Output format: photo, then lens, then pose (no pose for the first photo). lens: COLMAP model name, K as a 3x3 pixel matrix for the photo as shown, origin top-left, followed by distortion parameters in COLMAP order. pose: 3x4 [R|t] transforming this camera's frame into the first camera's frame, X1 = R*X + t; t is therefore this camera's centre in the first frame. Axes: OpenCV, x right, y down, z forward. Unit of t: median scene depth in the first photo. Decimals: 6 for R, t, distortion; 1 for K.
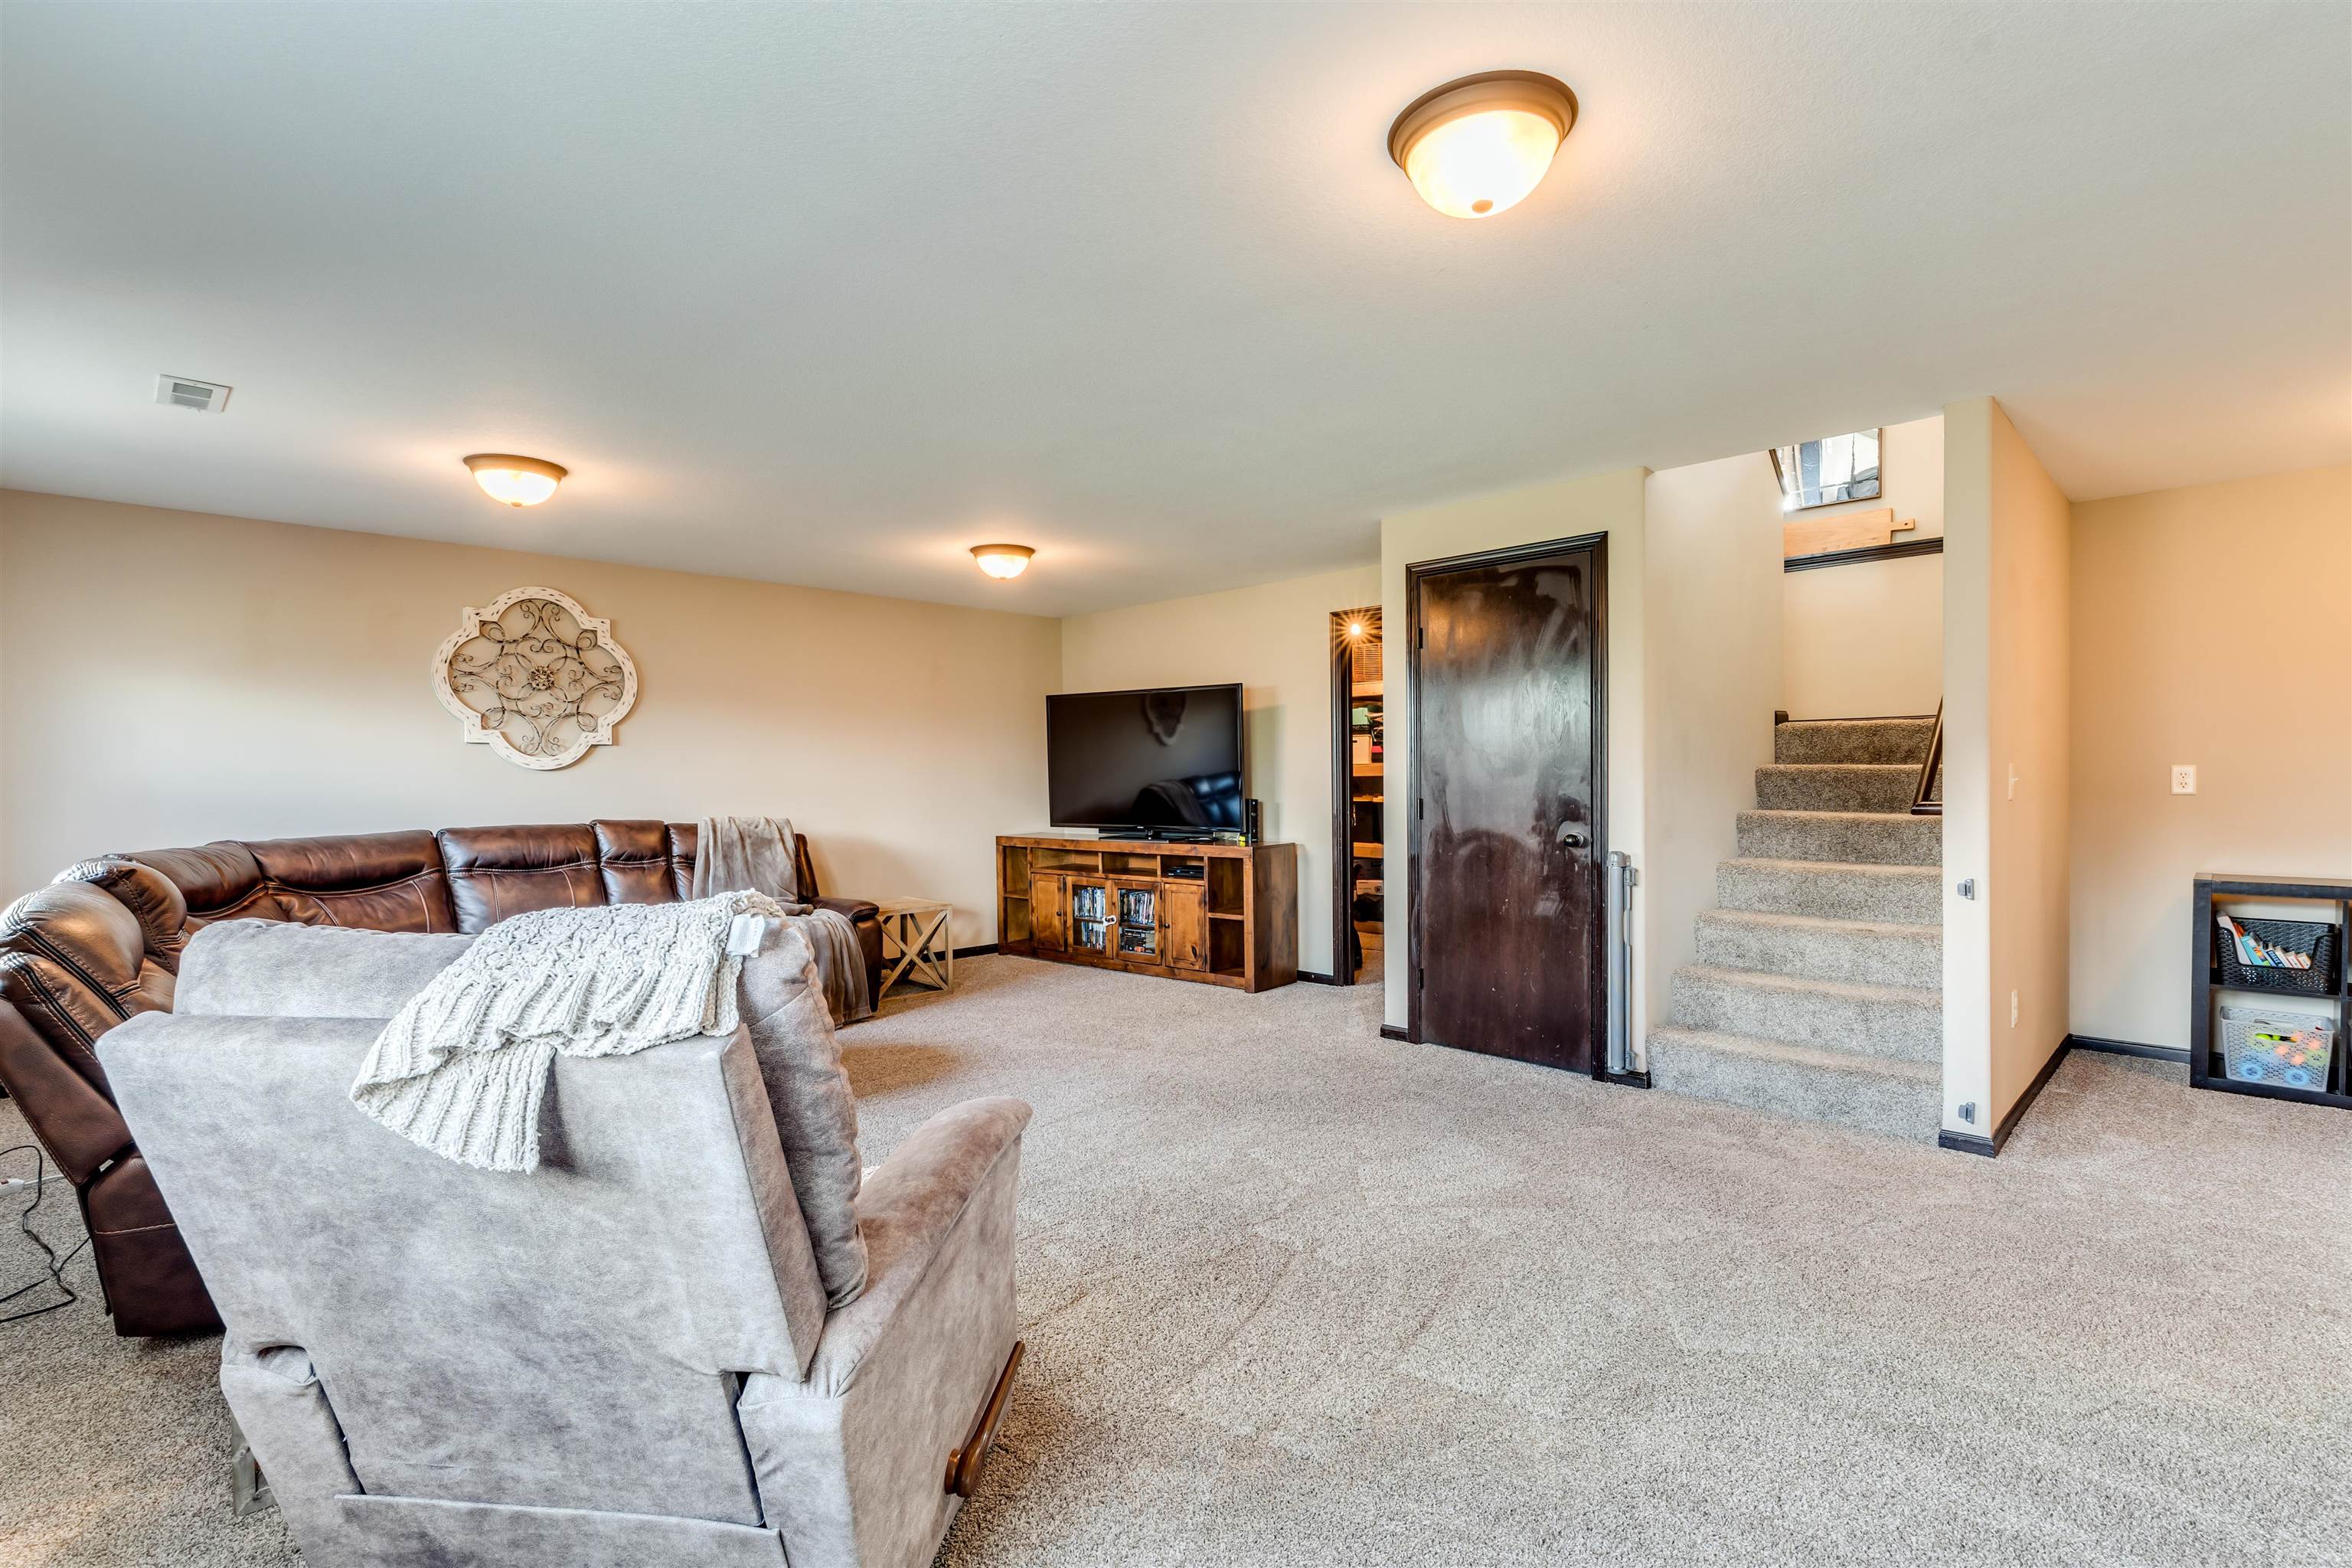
lens RADIAL K [[1149.9, 0, 1176.0], [0, 1149.9, 784.0], [0, 0, 1]] dist [-0.001010, -0.000115]
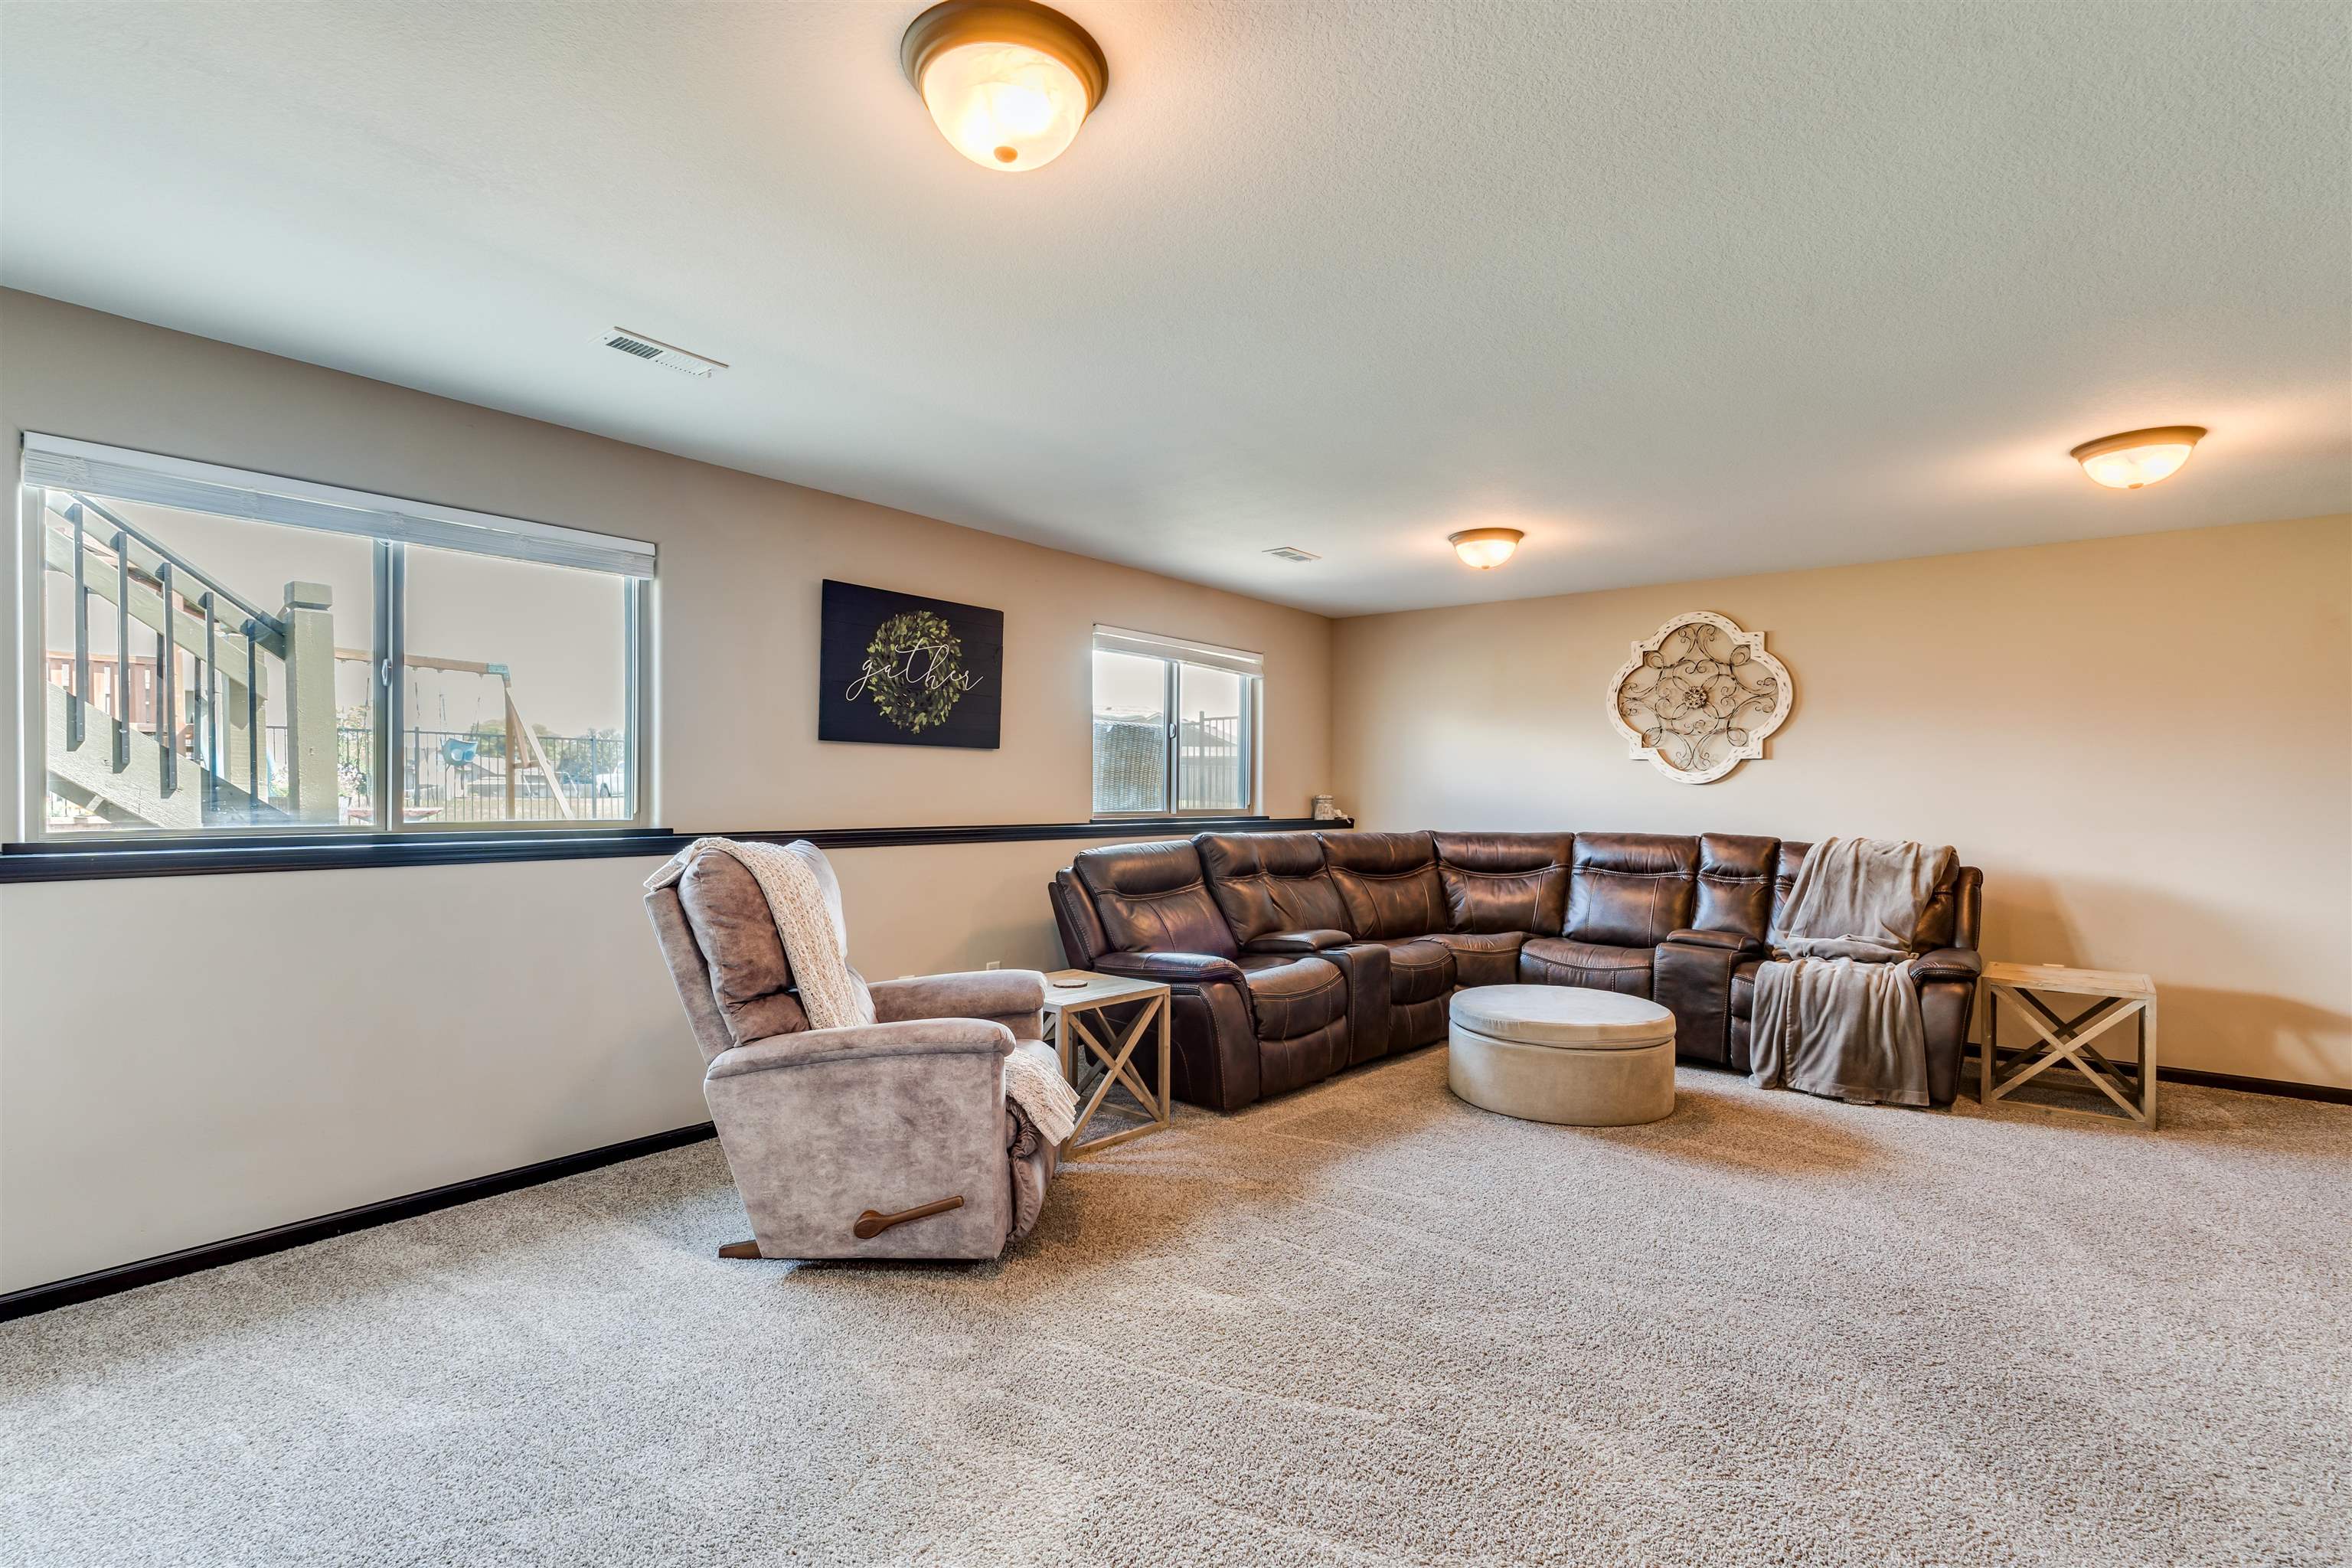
lens RADIAL K [[1149.9, 0, 1176.0], [0, 1149.9, 784.0], [0, 0, 1]] dist [-0.001010, -0.000115]
pose [[0.062619, 0.006323, -0.998017, 0.484293], [-0.017315, 0.999836, 0.005248, -0.009371], [0.997887, 0.016952, 0.062719, 0.460245]]
